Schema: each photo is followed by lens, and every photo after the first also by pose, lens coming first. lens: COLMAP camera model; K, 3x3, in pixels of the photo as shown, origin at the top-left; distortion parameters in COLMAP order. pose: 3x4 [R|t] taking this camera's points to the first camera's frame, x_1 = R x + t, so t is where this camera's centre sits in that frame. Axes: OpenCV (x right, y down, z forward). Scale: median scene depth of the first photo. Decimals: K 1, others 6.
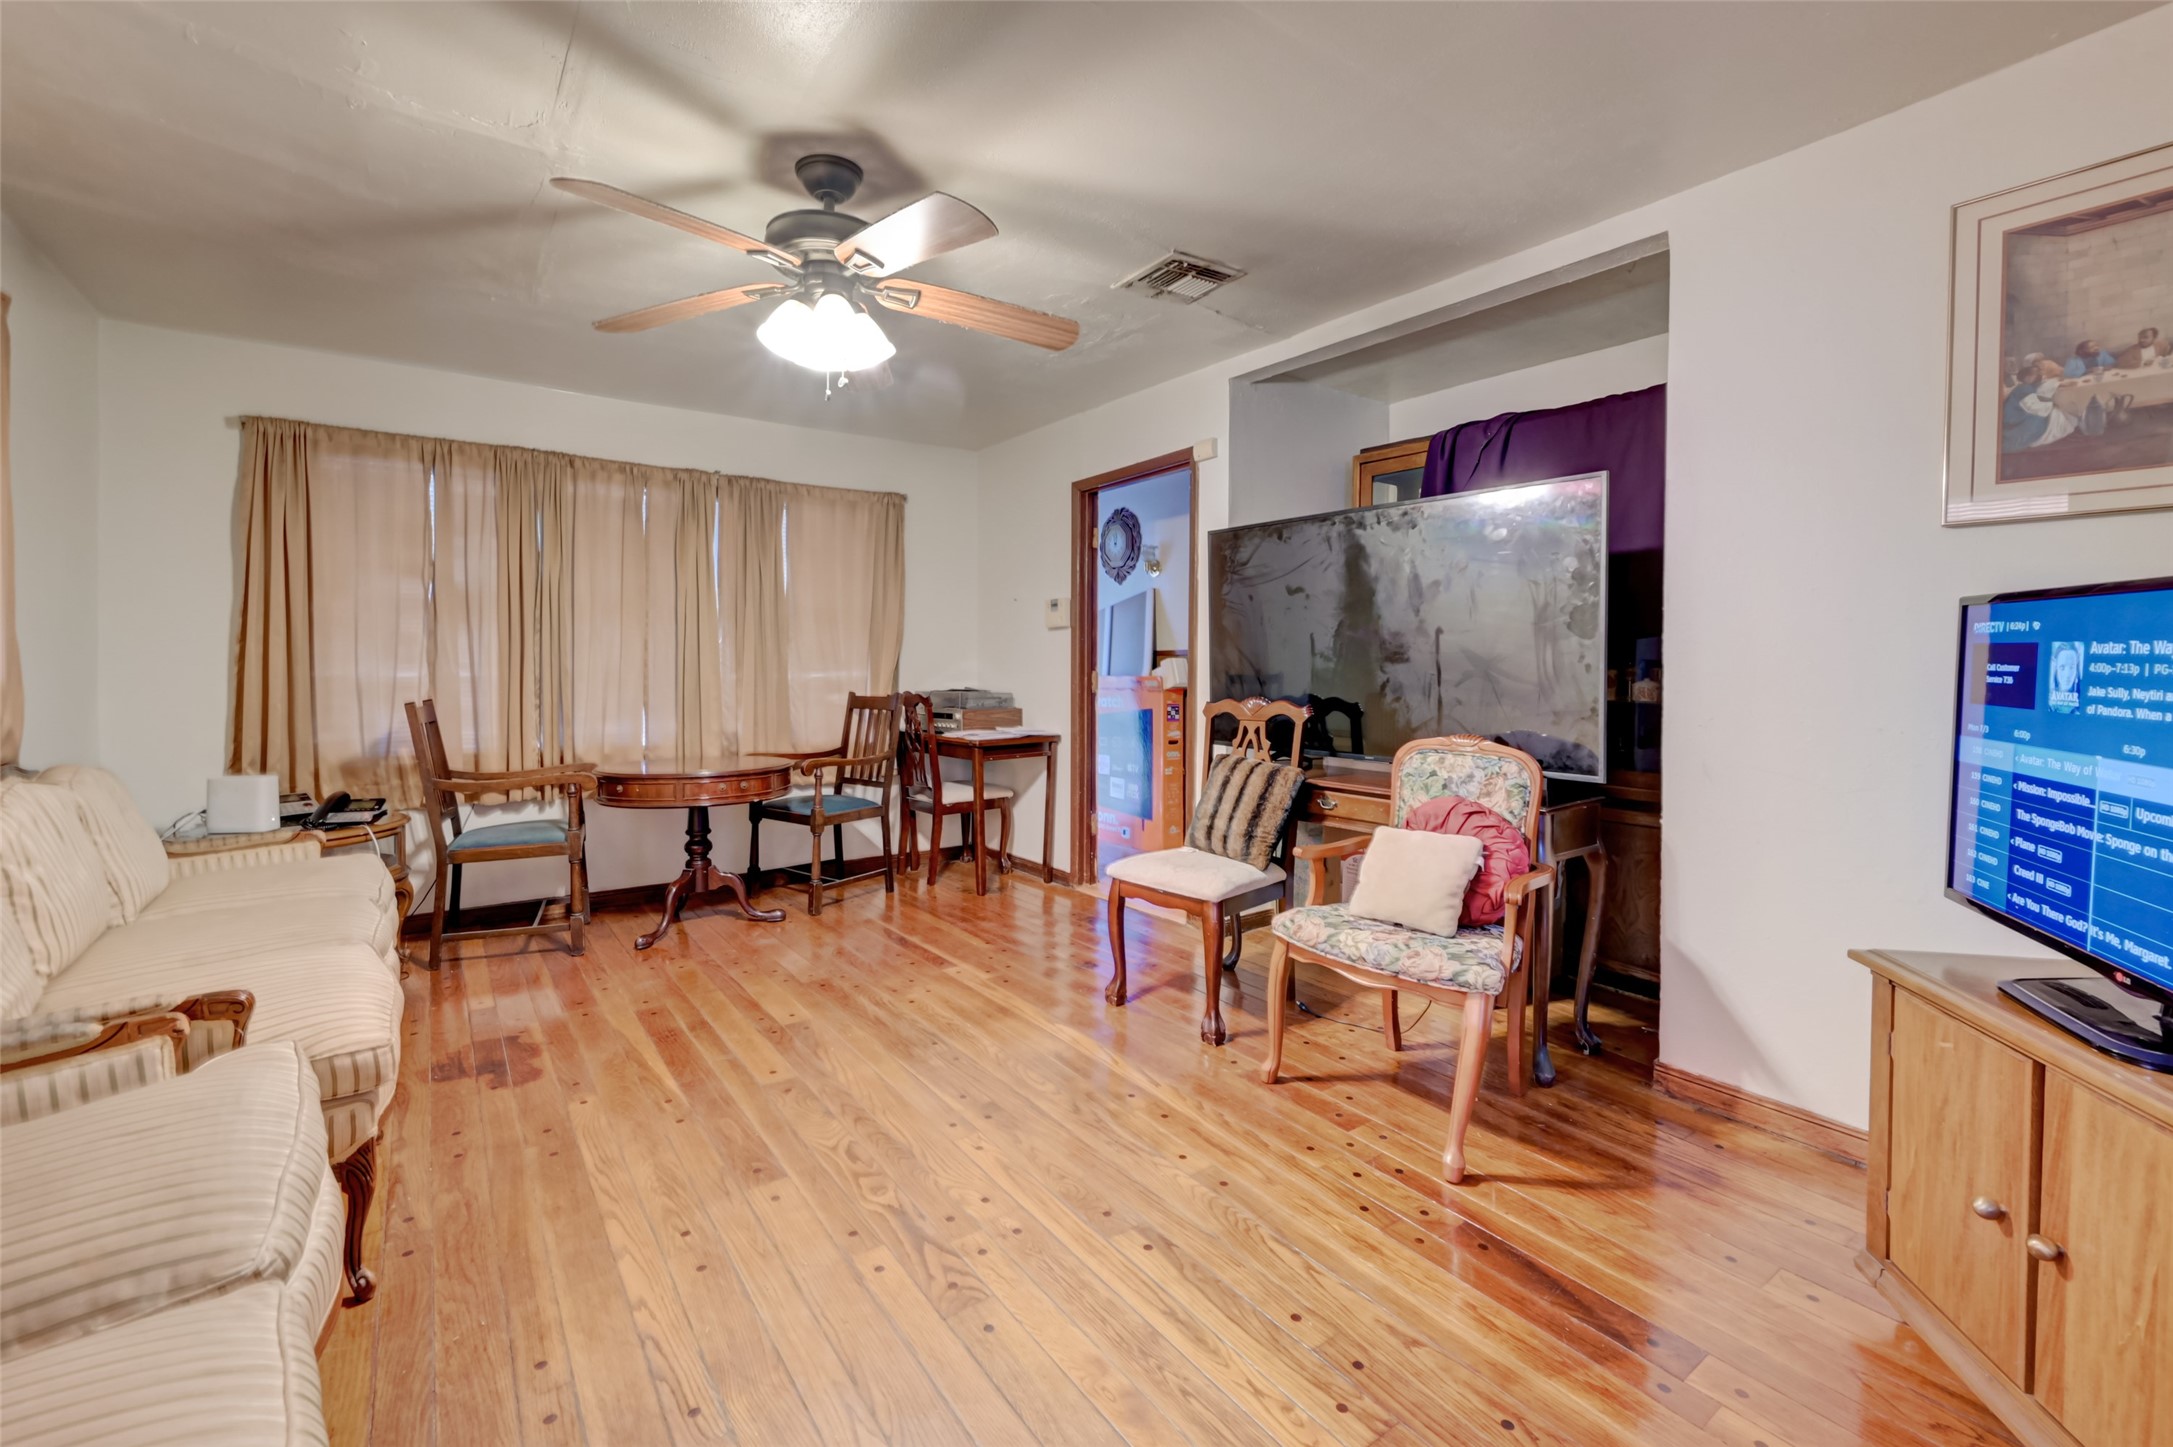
lens RADIAL K [[913.2, 0, 1097.8], [0, 913.2, 679.1], [0, 0, 1]] dist [-0.000748, -0.001436]
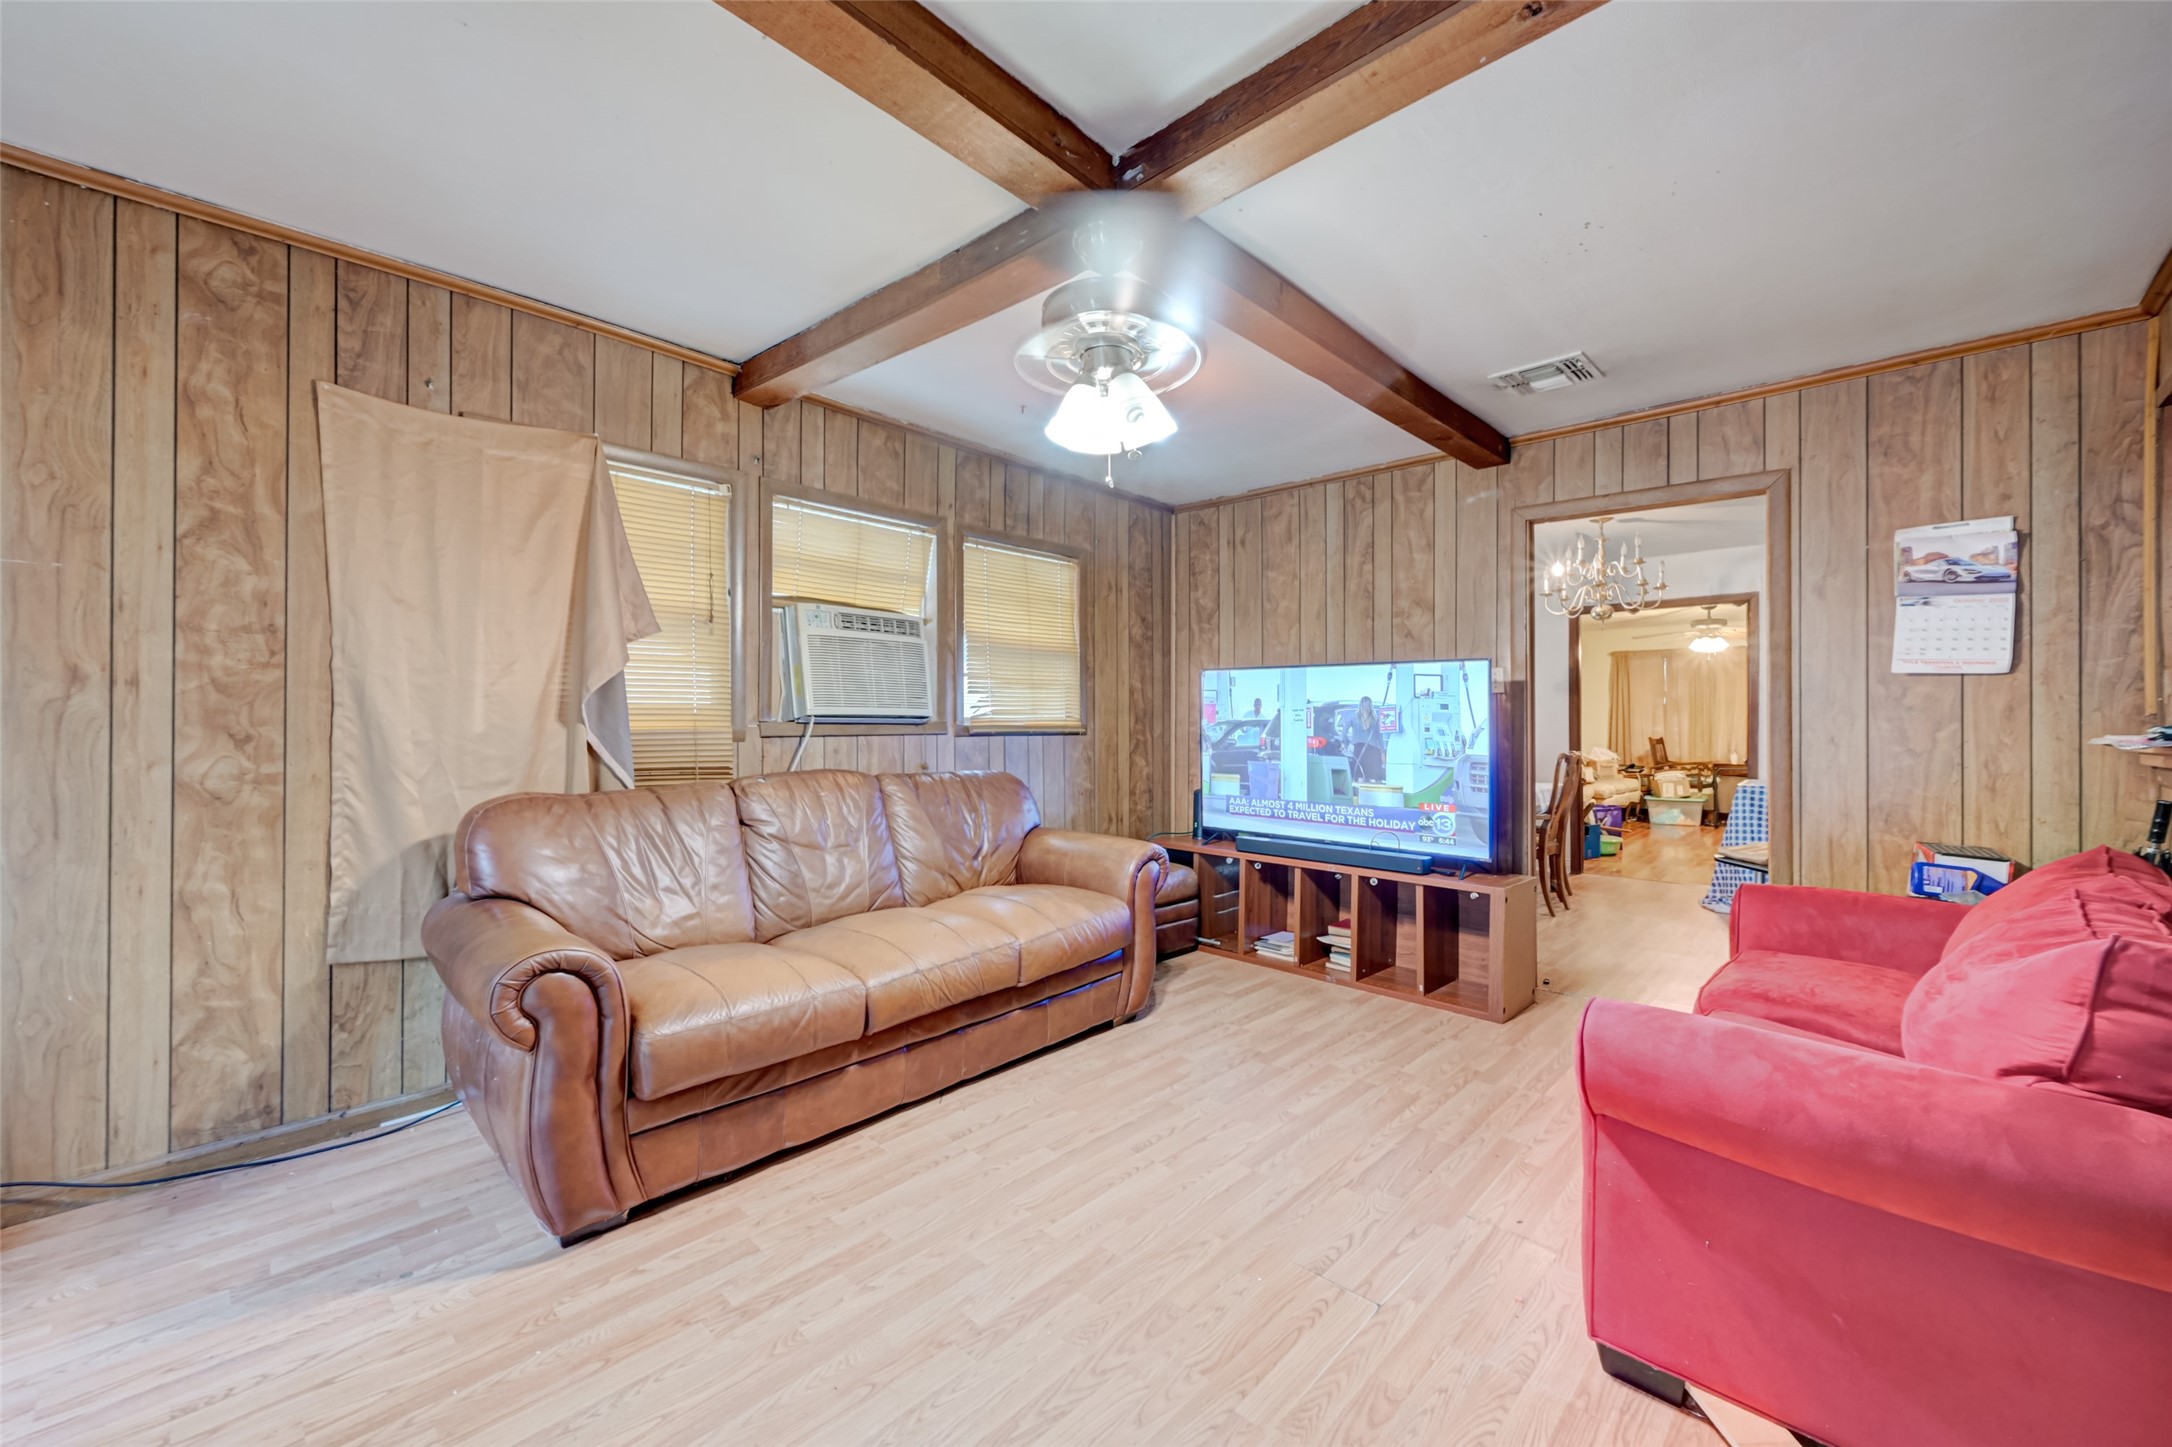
lens RADIAL K [[845.9, 0, 1089.3], [0, 845.9, 721.0], [0, 0, 1]] dist [-0.002062, -0.000072]
pose [[0.182147, -0.010984, -0.983210, 2.074372], [-0.013105, 0.999822, -0.013597, 0.040474], [0.983184, 0.015361, 0.181971, -1.708895]]
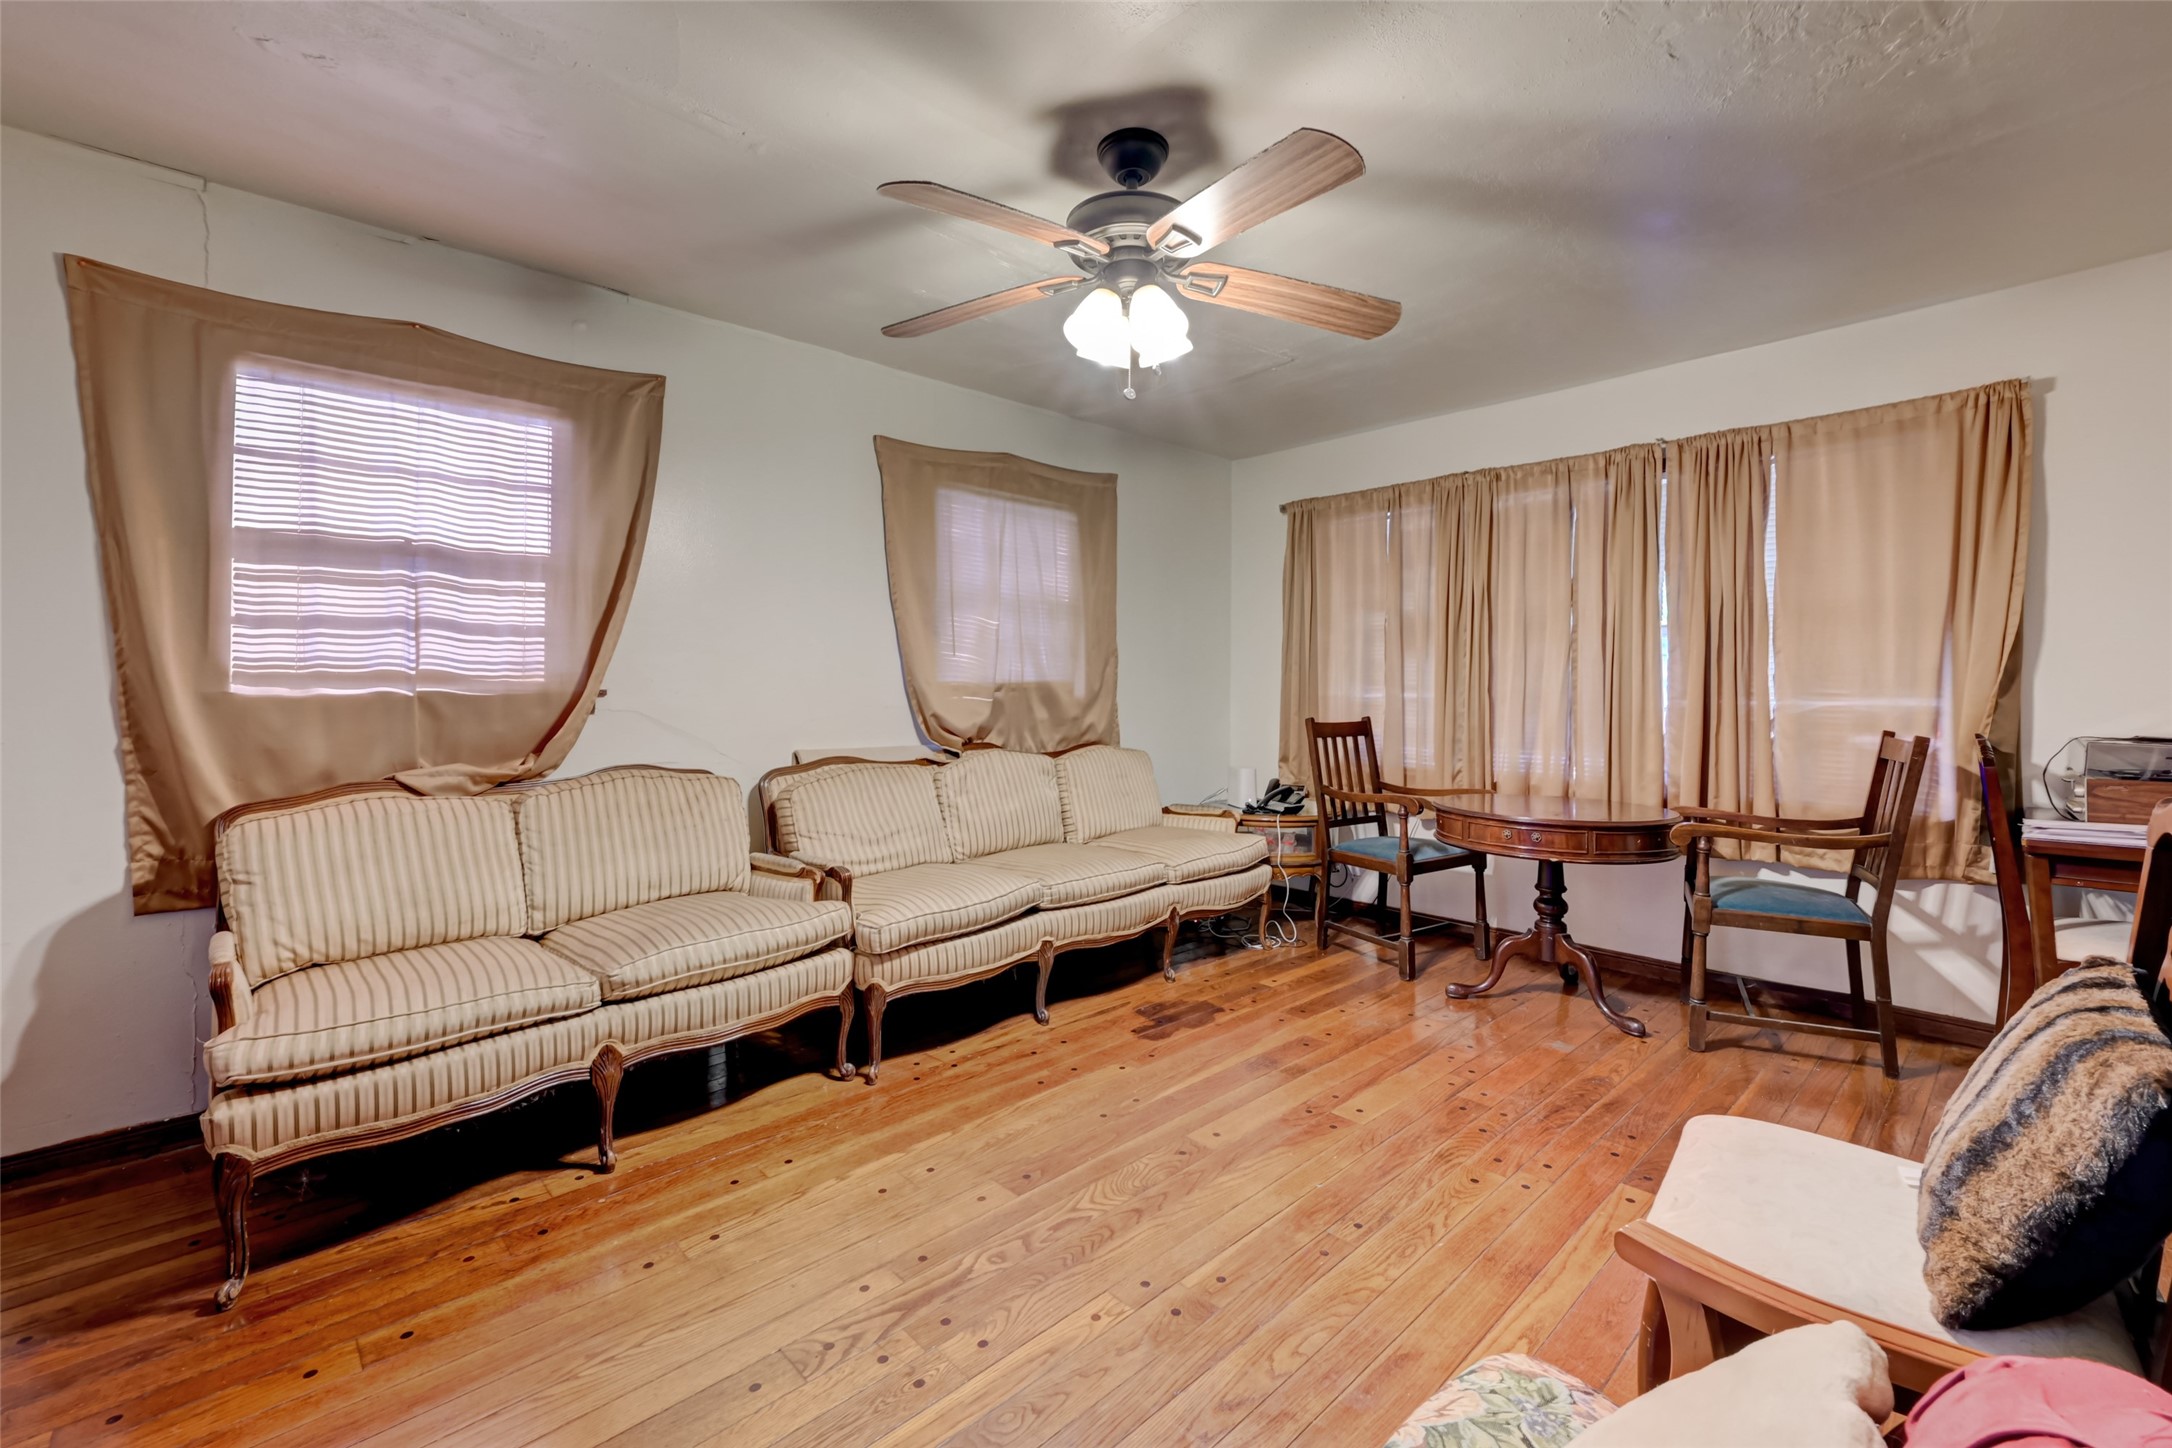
lens RADIAL K [[912.8, 0, 1079.8], [0, 912.8, 678.2], [0, 0, 1]] dist [-0.000748, -0.001436]
pose [[0.119421, -0.008899, -0.992804, 0.440733], [-0.016875, 0.999797, -0.010991, -0.009972], [0.992700, 0.018066, 0.119247, 0.616433]]
